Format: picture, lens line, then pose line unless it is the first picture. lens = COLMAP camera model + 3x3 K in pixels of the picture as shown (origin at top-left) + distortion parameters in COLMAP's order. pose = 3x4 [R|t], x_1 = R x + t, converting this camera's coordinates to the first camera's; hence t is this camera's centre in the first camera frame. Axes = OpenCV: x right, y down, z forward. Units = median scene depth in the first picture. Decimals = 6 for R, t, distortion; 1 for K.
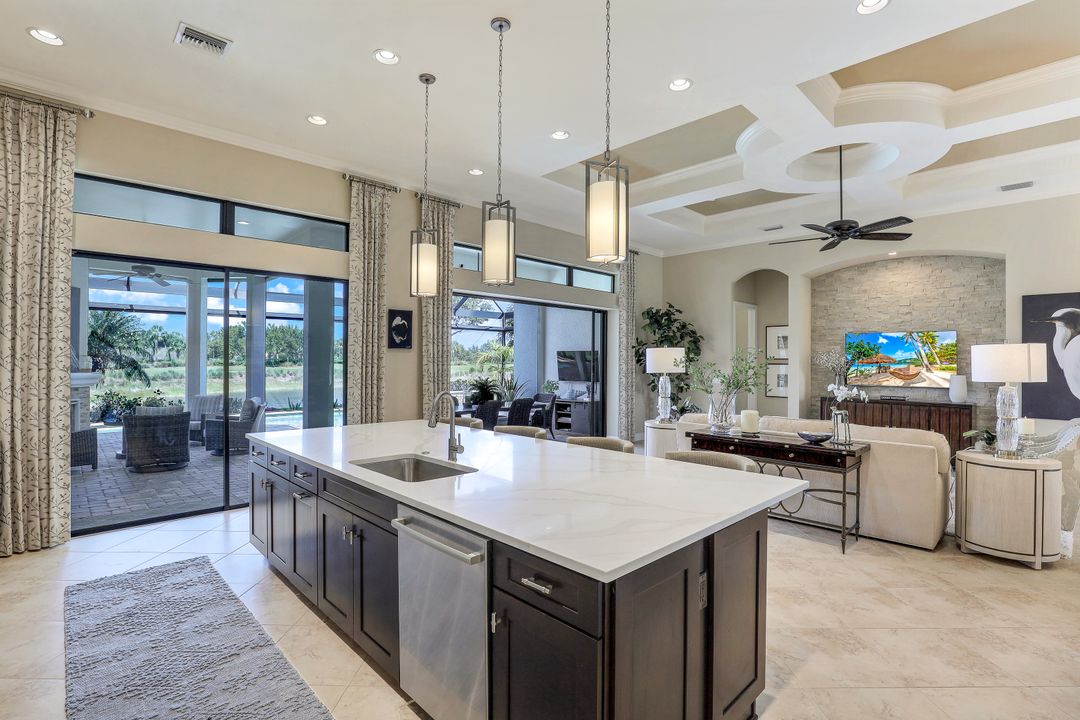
lens RADIAL K [[503.8, 0, 557.4], [0, 503.8, 362.8], [0, 0, 1]] dist [-0.033727, 0.004208]
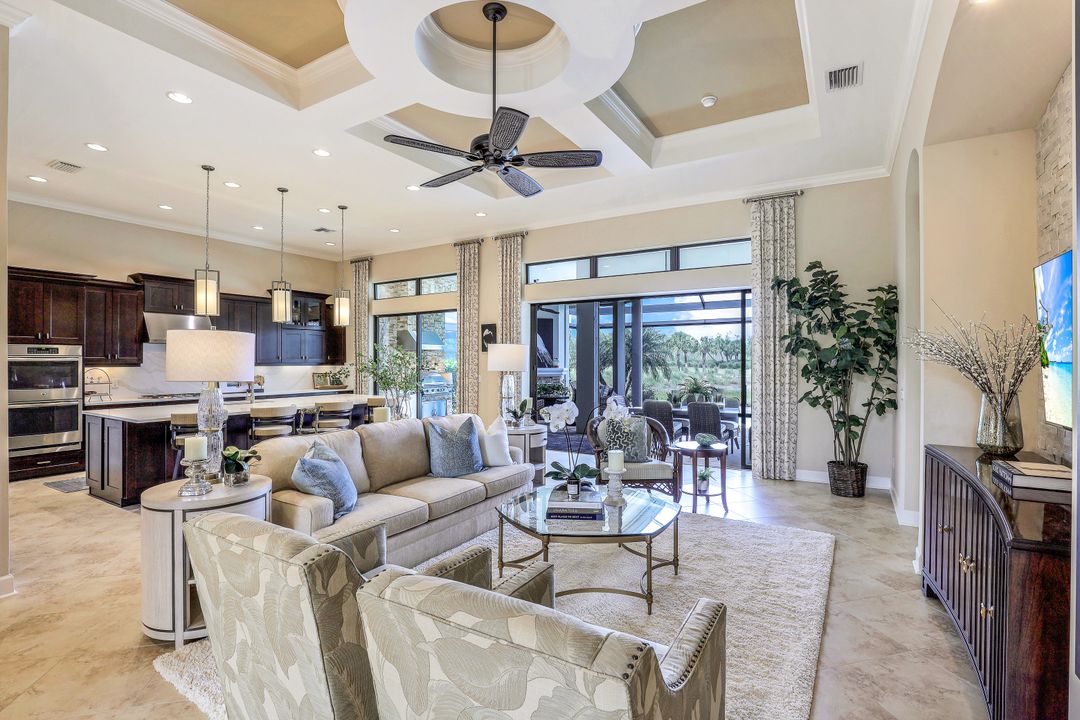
lens RADIAL K [[503.8, 0, 546.4], [0, 503.8, 355.9], [0, 0, 1]] dist [-0.033727, 0.004208]
pose [[0.229897, -0.013453, -0.973122, 0.838974], [-0.000602, 0.999902, -0.013965, 0.003429], [0.973215, 0.003797, 0.229866, 0.631883]]
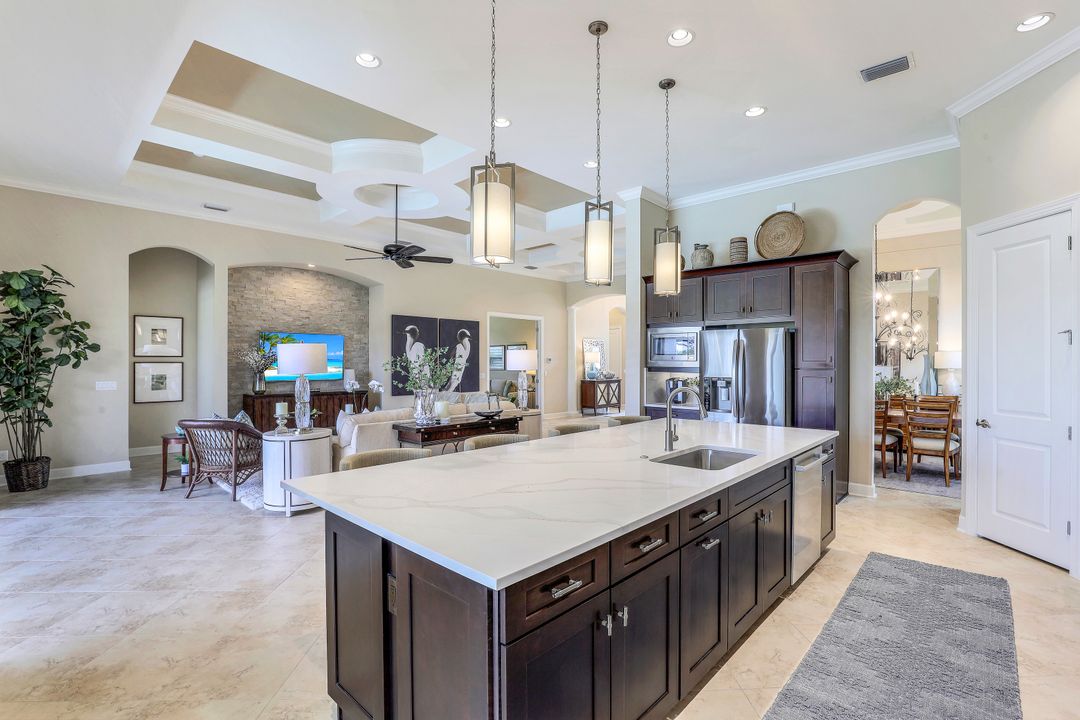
lens RADIAL K [[503.8, 0, 540.7], [0, 503.8, 357.0], [0, 0, 1]] dist [-0.033727, 0.004208]
pose [[-0.029658, 0.002298, 0.999557, -0.460868], [0.005251, 0.999984, -0.002143, -0.002463], [-0.999546, 0.005185, -0.029669, 0.469154]]
